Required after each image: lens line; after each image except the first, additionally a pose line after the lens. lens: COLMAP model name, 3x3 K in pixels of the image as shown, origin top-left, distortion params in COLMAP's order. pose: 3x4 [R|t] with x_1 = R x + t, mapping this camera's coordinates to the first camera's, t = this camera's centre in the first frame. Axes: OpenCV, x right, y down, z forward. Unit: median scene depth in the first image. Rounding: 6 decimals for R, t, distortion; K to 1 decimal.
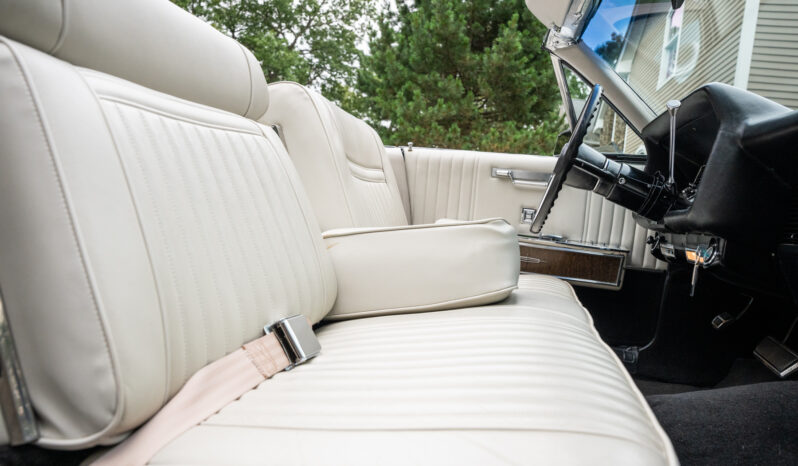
lens RADIAL K [[545.9, 0, 399.0], [0, 545.9, 233.0], [0, 0, 1]] dist [-0.172551, 0.121618]
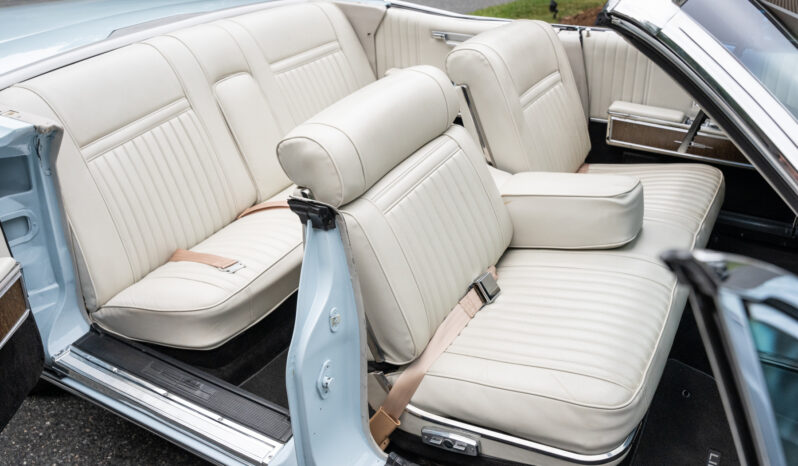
lens RADIAL K [[704.3, 0, 399.0], [0, 704.3, 233.0], [0, 0, 1]] dist [-0.093420, -0.002207]
pose [[0.947921, 0.030229, -0.317069, 0.289522], [0.106279, 0.908412, 0.404343, -1.005485], [0.300252, -0.416983, 0.857890, -1.092037]]
